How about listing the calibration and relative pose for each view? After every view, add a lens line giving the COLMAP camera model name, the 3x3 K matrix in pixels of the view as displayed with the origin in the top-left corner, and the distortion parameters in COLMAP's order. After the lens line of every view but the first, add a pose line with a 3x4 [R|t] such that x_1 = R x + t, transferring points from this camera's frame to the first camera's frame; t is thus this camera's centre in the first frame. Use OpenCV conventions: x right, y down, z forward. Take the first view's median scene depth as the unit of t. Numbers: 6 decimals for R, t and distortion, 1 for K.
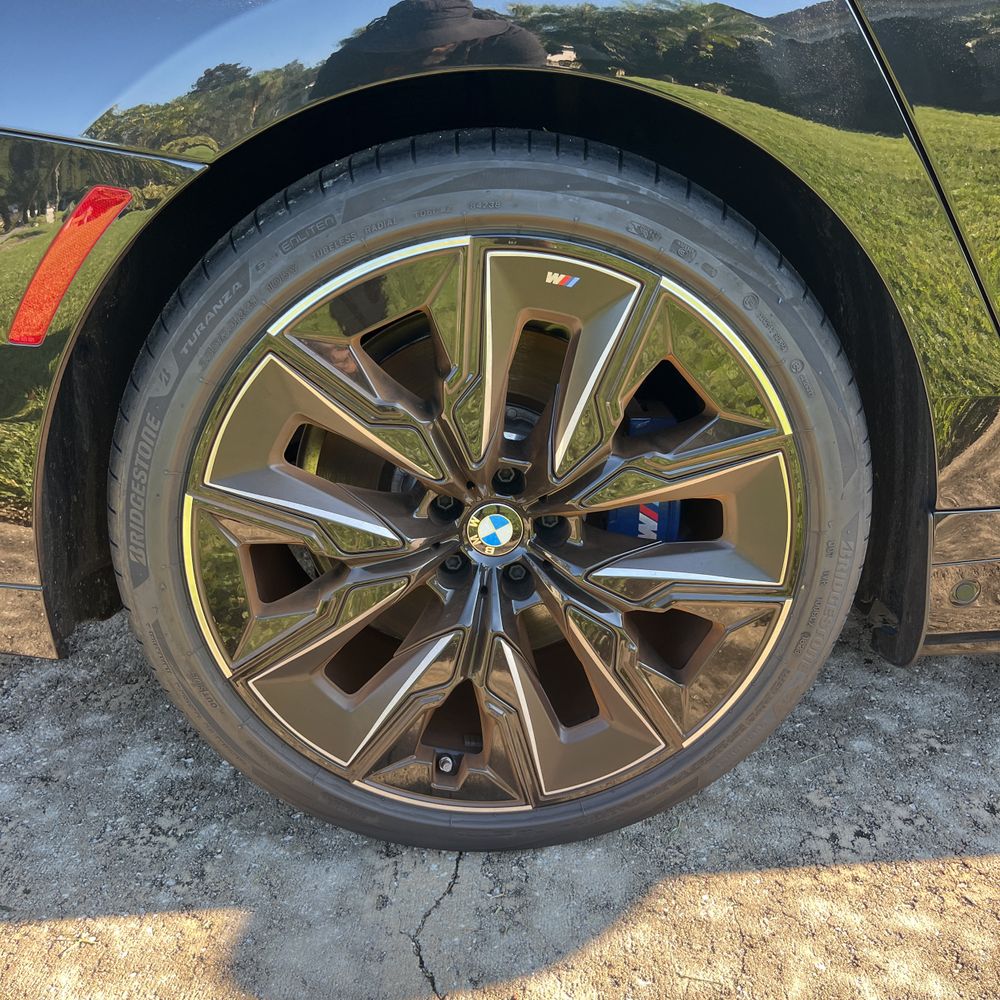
lens RADIAL K [[1060.1, 0, 485.0], [0, 1060.1, 518.2], [0, 0, 1]] dist [0.023620, -0.006938]
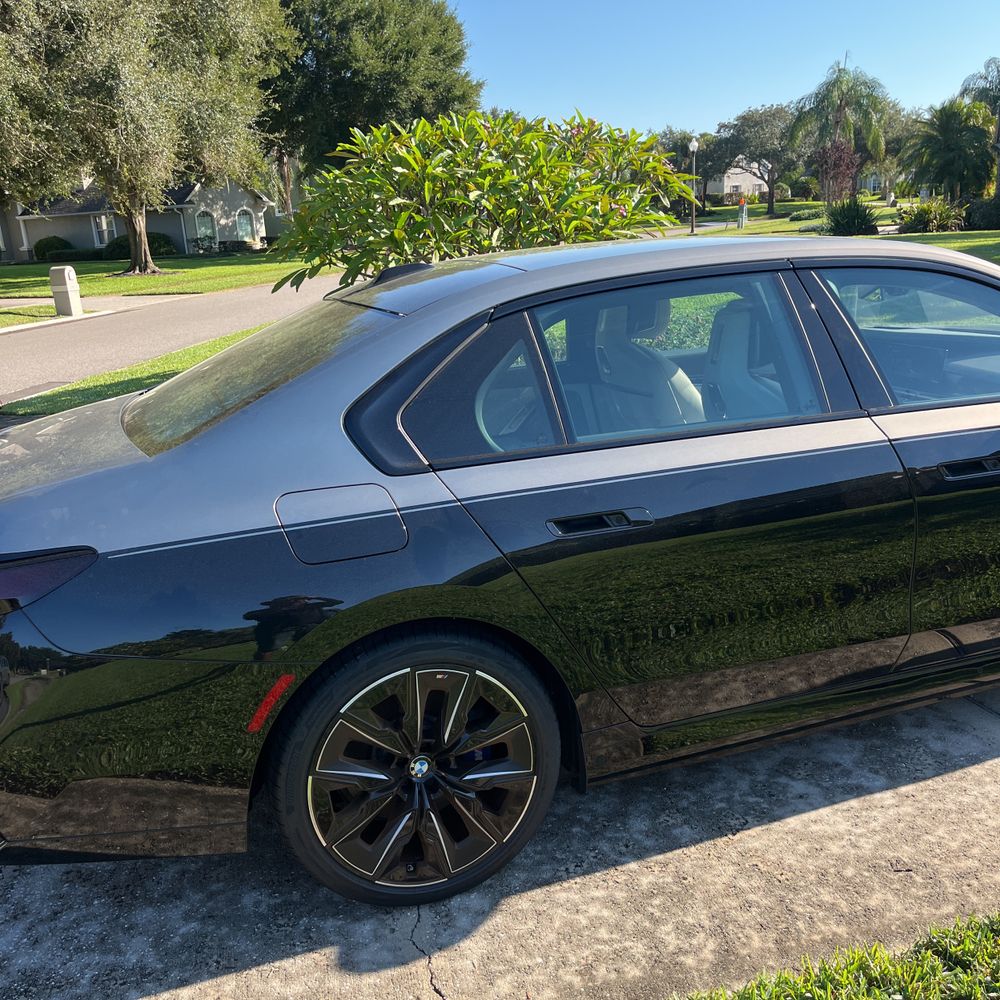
lens RADIAL K [[1039.6, 0, 502.4], [0, 1039.6, 501.4], [0, 0, 1]] dist [0.019479, -0.007620]
pose [[0.962060, -0.099261, 0.254140, -0.368401], [0.136267, 0.981787, -0.132383, -0.253370], [-0.236371, 0.161991, 0.958064, -1.512590]]
